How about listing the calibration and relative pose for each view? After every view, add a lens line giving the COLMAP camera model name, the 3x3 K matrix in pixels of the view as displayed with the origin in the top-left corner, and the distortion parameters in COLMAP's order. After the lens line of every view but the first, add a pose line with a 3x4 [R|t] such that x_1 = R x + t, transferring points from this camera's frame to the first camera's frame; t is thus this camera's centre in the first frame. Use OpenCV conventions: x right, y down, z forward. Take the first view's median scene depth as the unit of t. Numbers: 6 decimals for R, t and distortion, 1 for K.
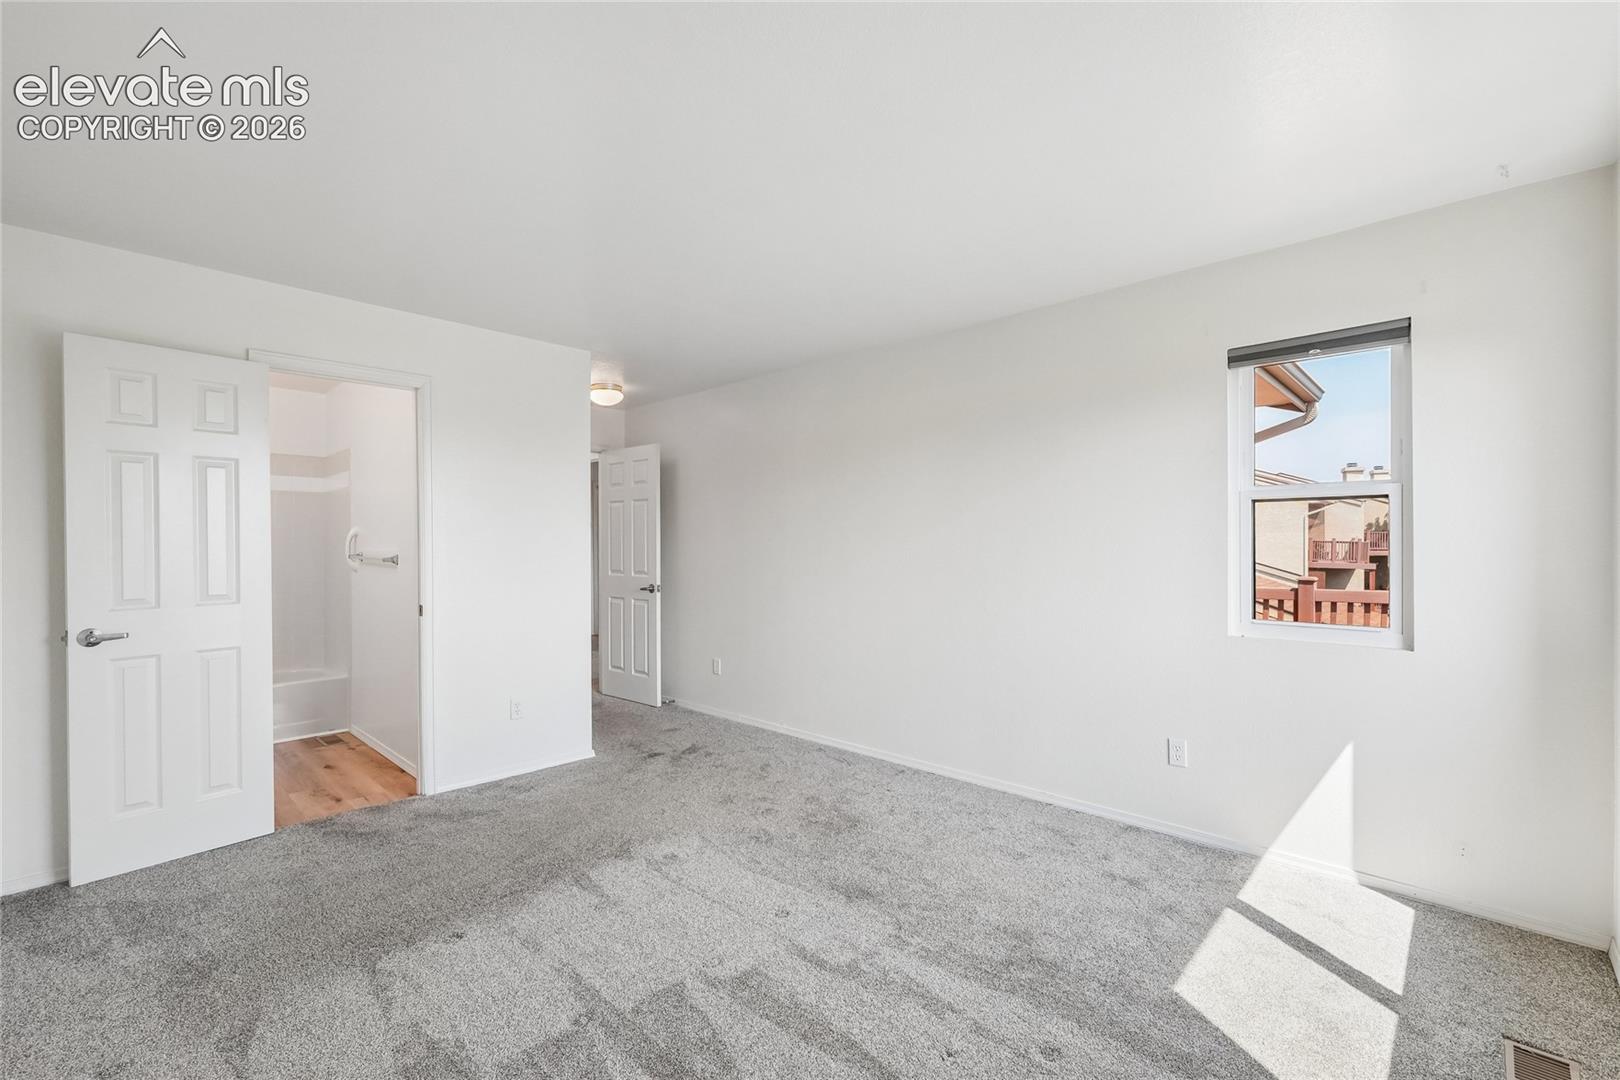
lens RADIAL K [[688.9, 0, 807.2], [0, 688.9, 550.9], [0, 0, 1]] dist [-0.000757, 0.000091]
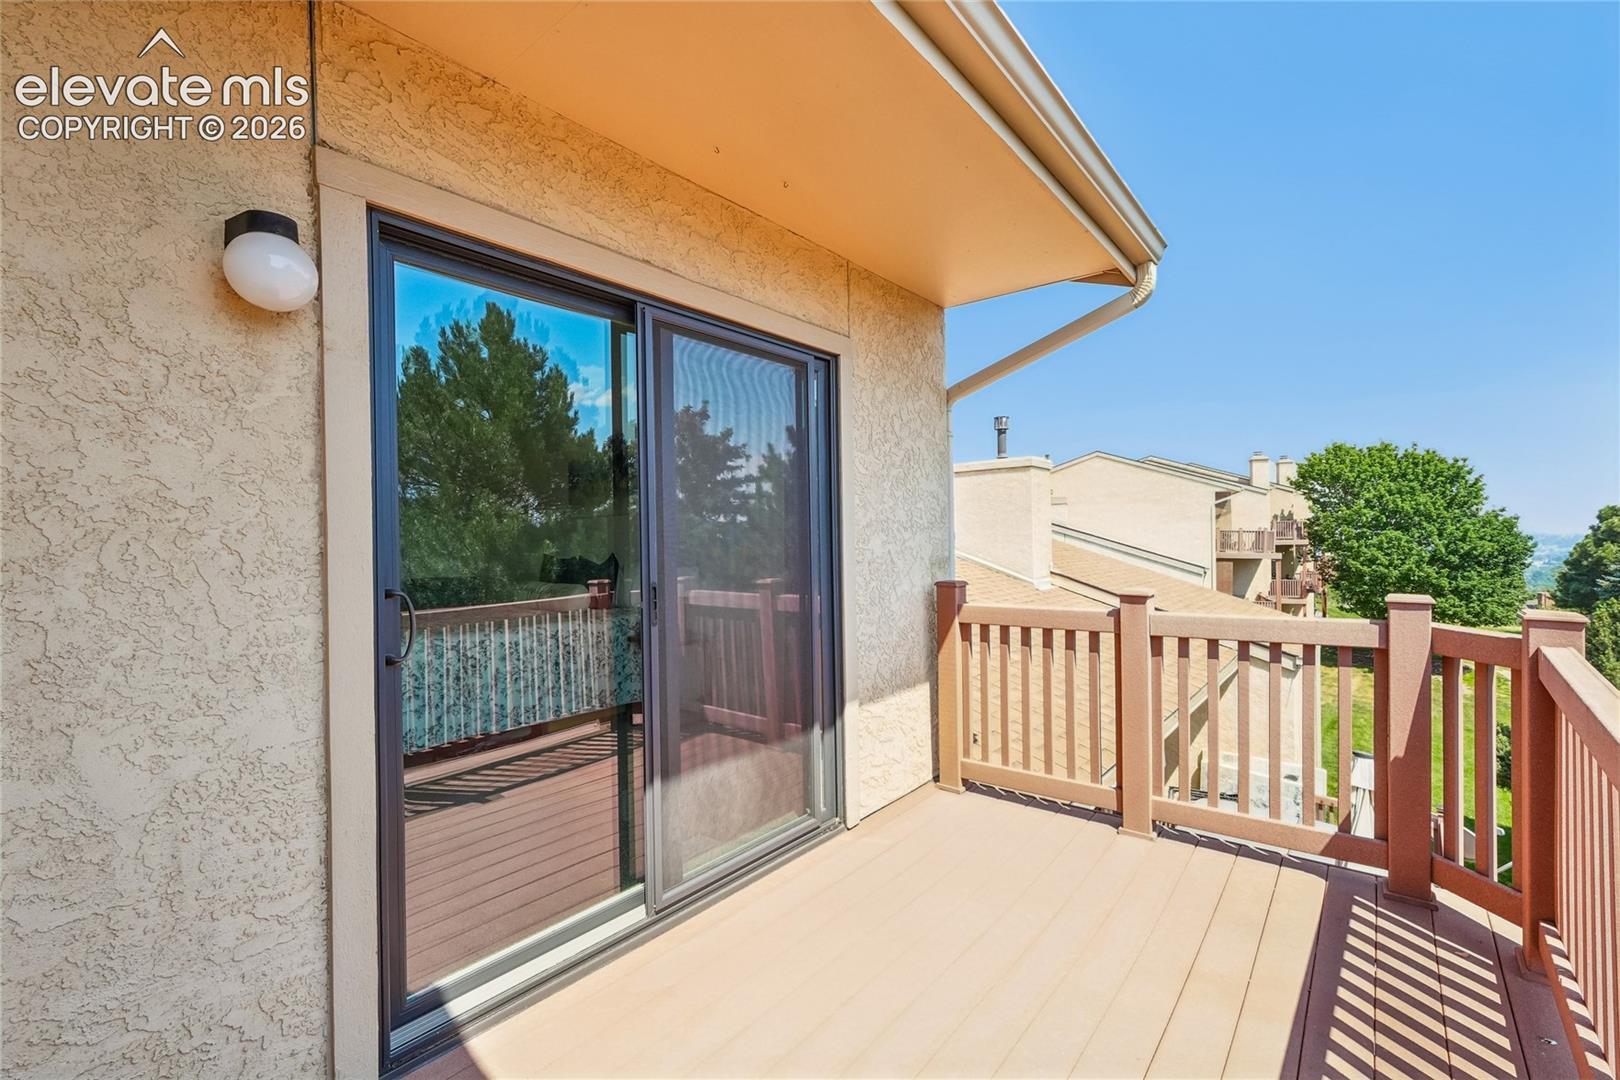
lens RADIAL K [[688.9, 0, 816.6], [0, 688.9, 536.2], [0, 0, 1]] dist [-0.000757, 0.000091]
pose [[0.995418, -0.010503, 0.095041, 0.076220], [0.011950, 0.999821, -0.014665, 0.000756], [-0.094870, 0.015734, 0.995365, 0.088502]]
